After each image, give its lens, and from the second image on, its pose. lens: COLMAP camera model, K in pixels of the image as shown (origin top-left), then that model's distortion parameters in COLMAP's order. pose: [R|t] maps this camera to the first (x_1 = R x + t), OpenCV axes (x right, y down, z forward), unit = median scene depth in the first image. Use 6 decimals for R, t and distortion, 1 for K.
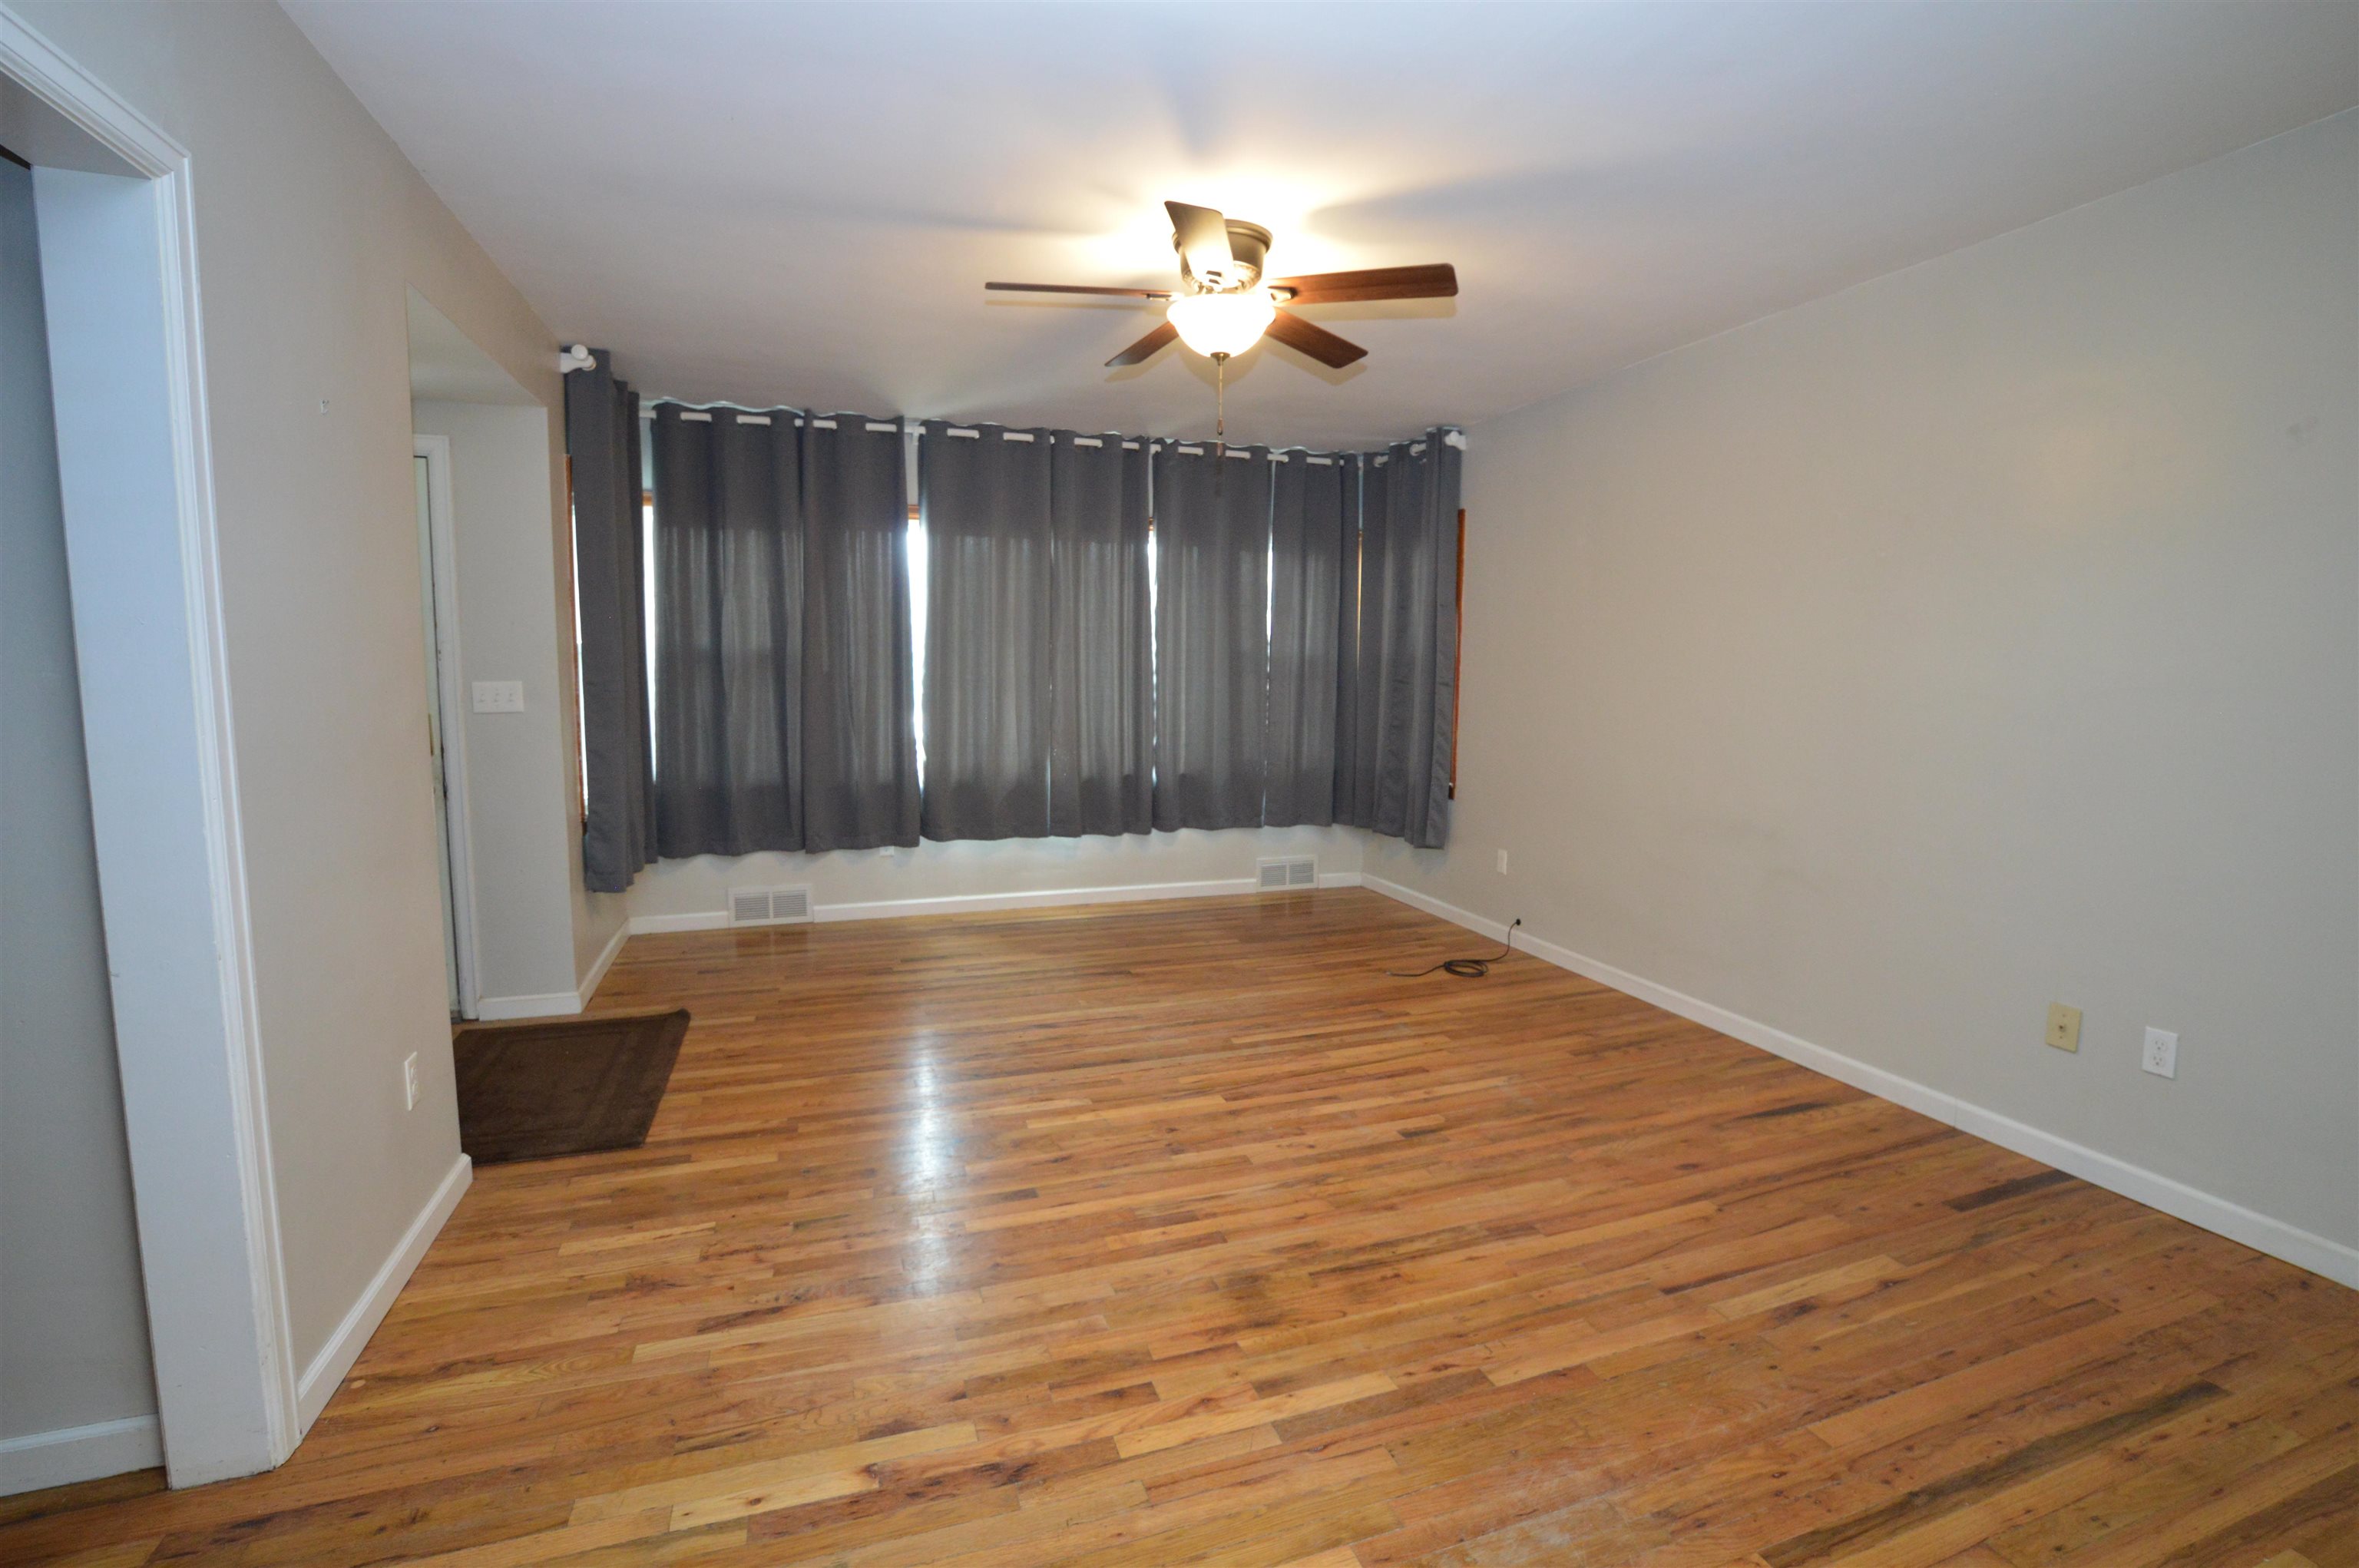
lens RADIAL K [[1063.7, 0, 1186.9], [0, 1063.7, 782.3], [0, 0, 1]] dist [-0.042595, 0.009744]
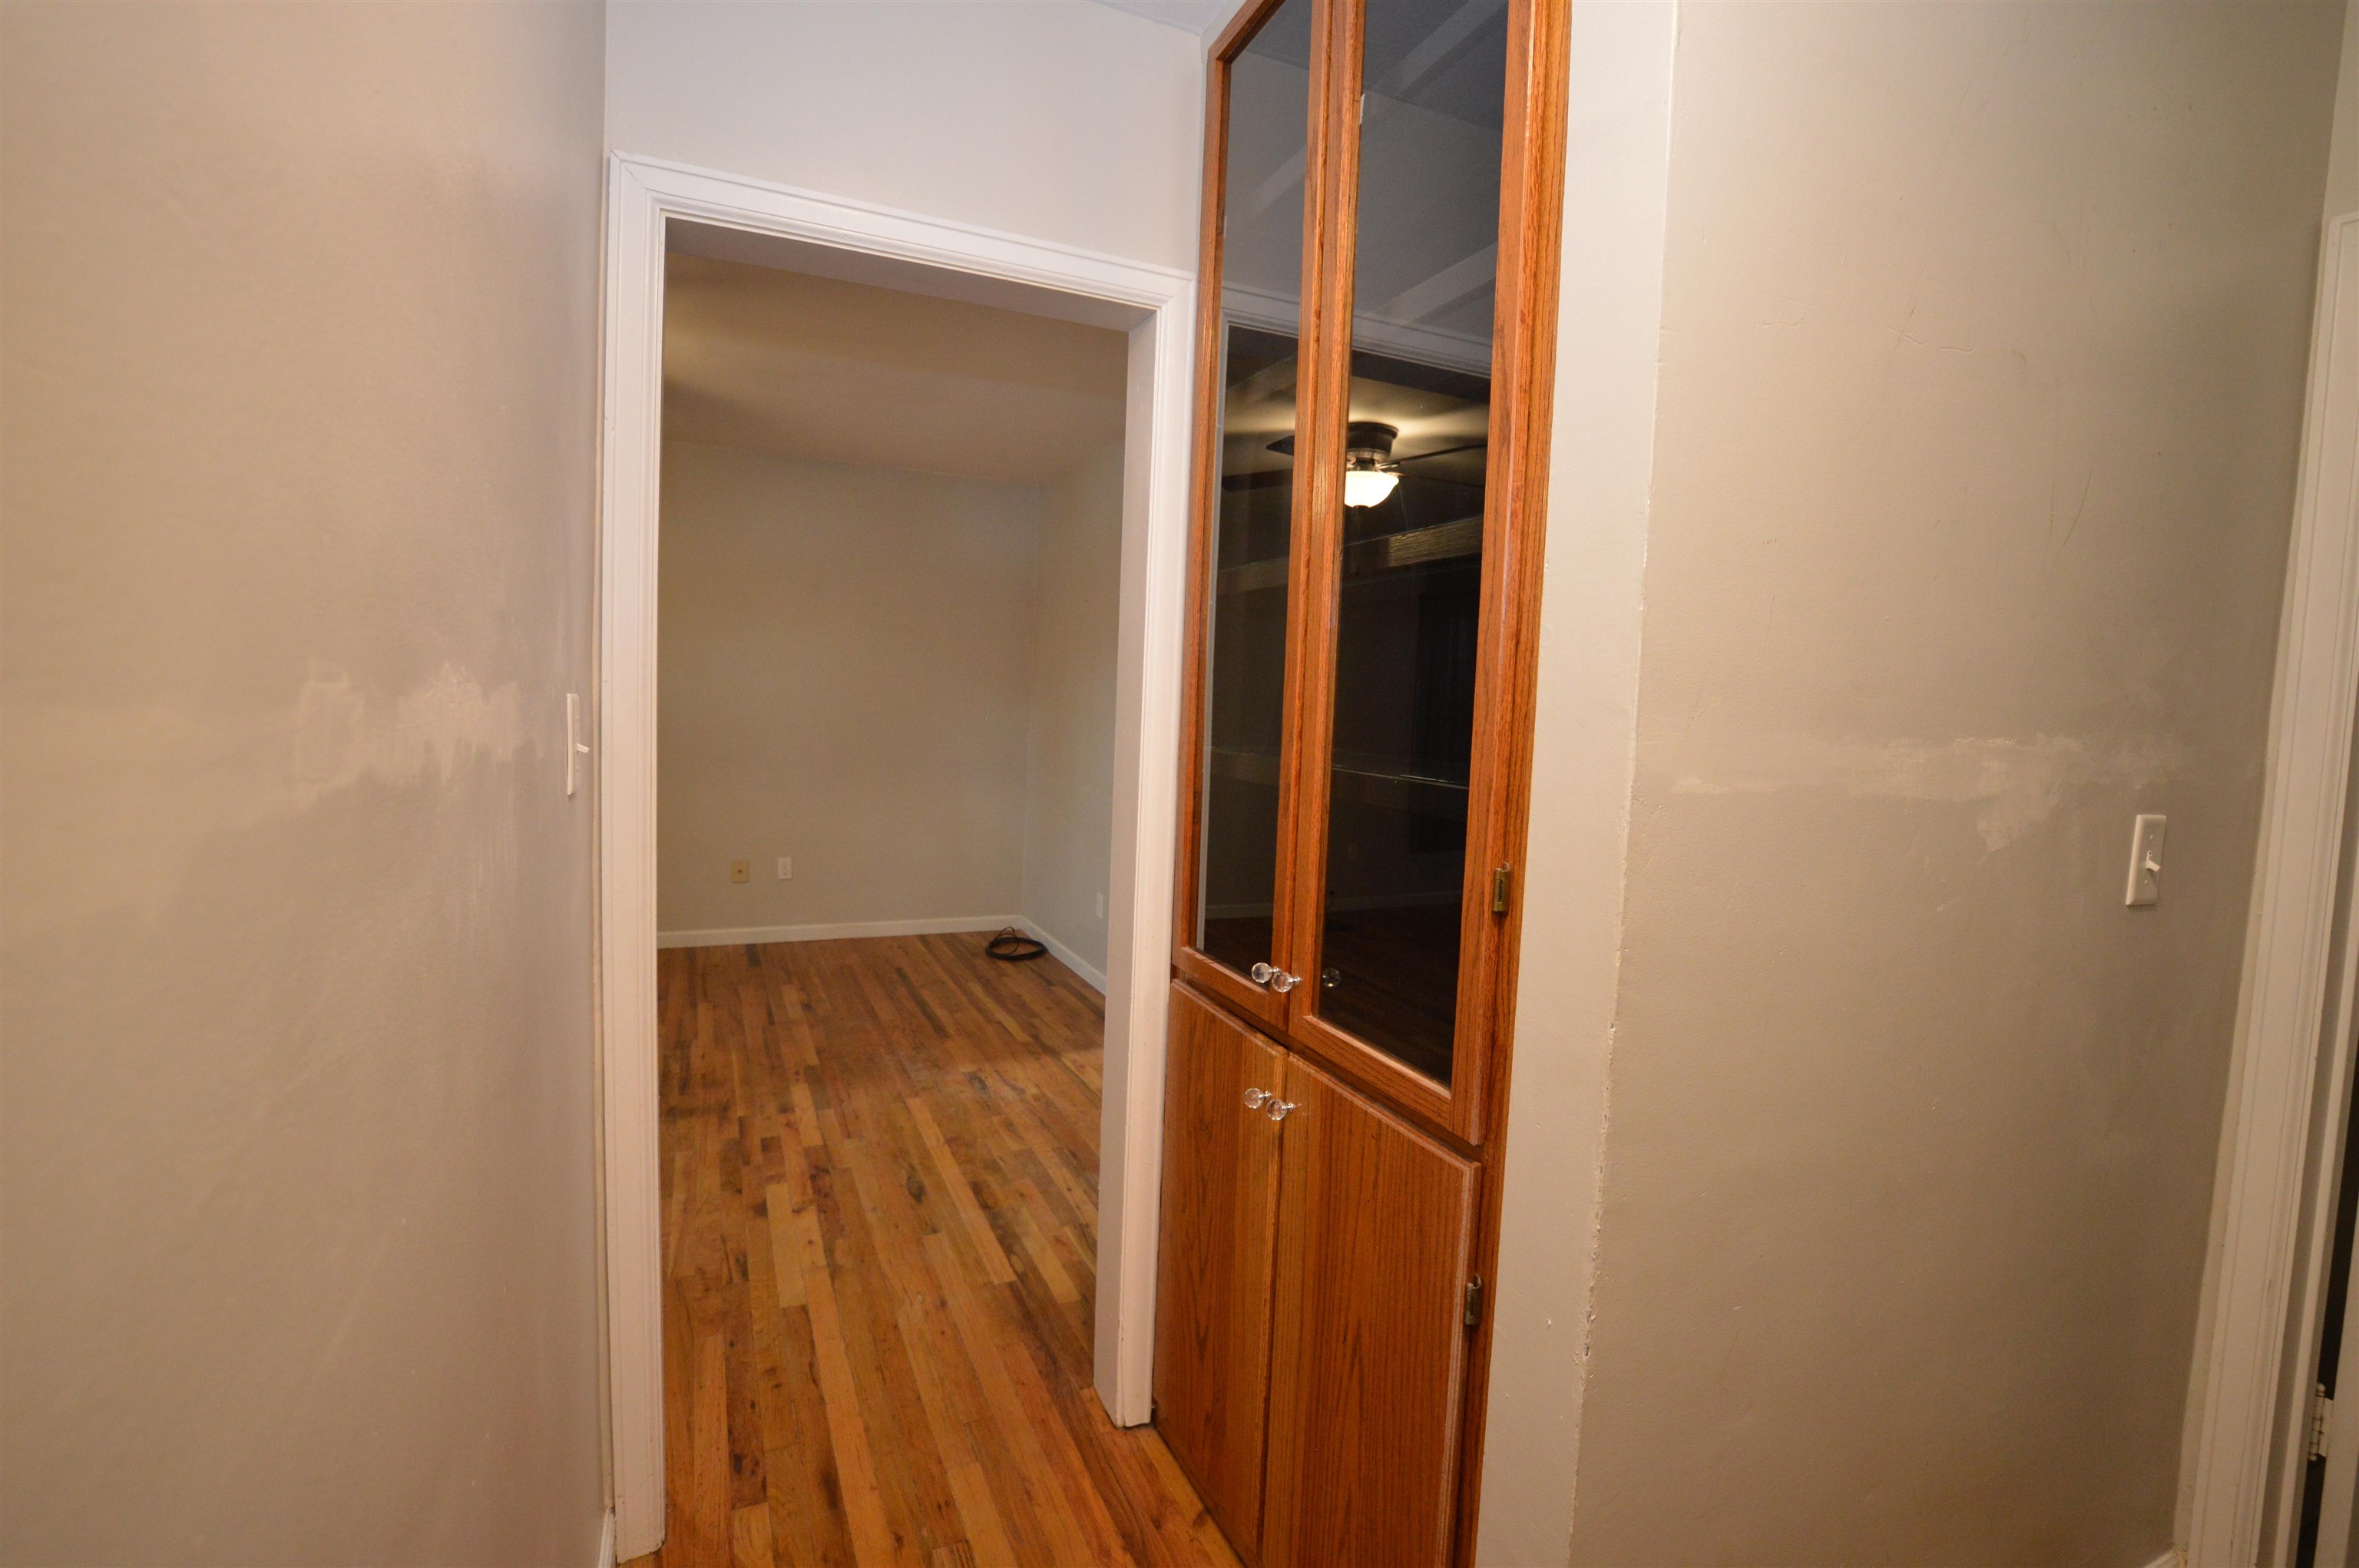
lens RADIAL K [[1063.7, 0, 1185.6], [0, 1063.7, 781.4], [0, 0, 1]] dist [-0.042595, 0.009744]
pose [[-0.089011, -0.086471, 0.992270, -1.330752], [0.073239, 0.992959, 0.093101, -0.062943], [-0.993334, 0.080960, -0.082051, 0.352222]]
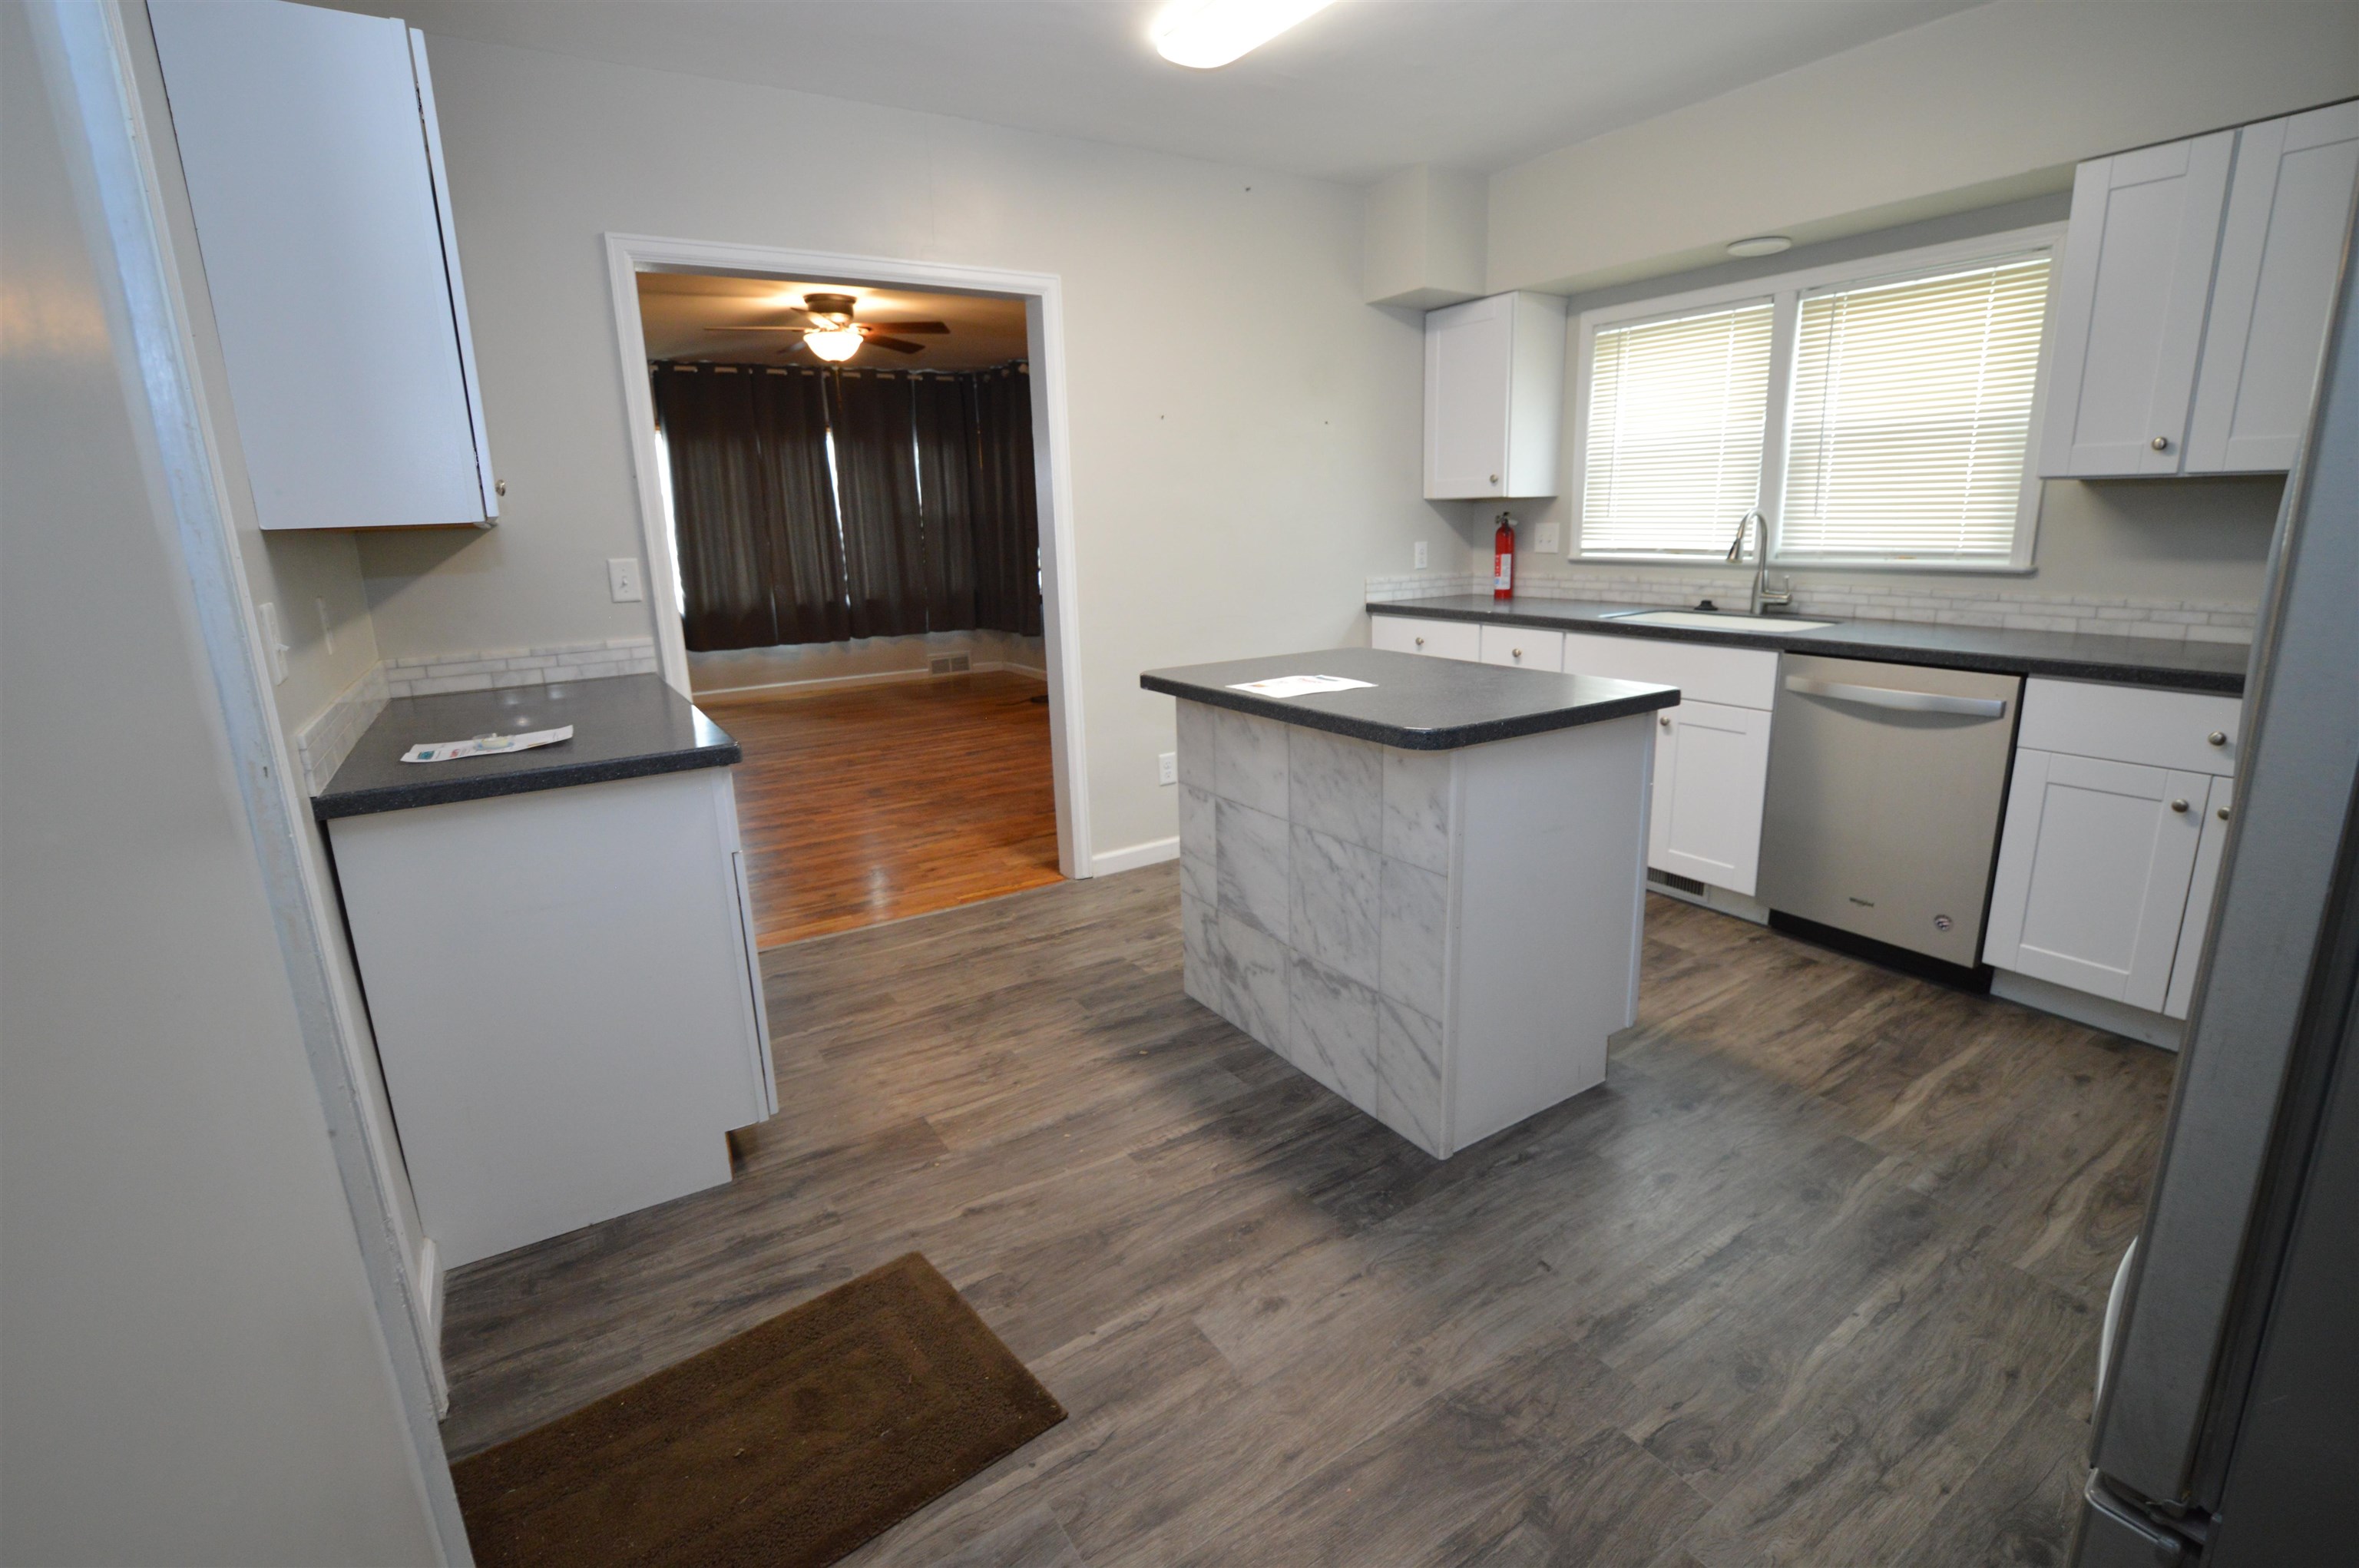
lens RADIAL K [[1063.7, 0, 1198.2], [0, 1063.7, 780.3], [0, 0, 1]] dist [-0.042595, 0.009744]
pose [[0.970279, -0.090385, 0.224476, 0.226883], [0.060189, 0.988615, 0.137903, 0.168848], [-0.234384, -0.120293, 0.964673, -1.443956]]
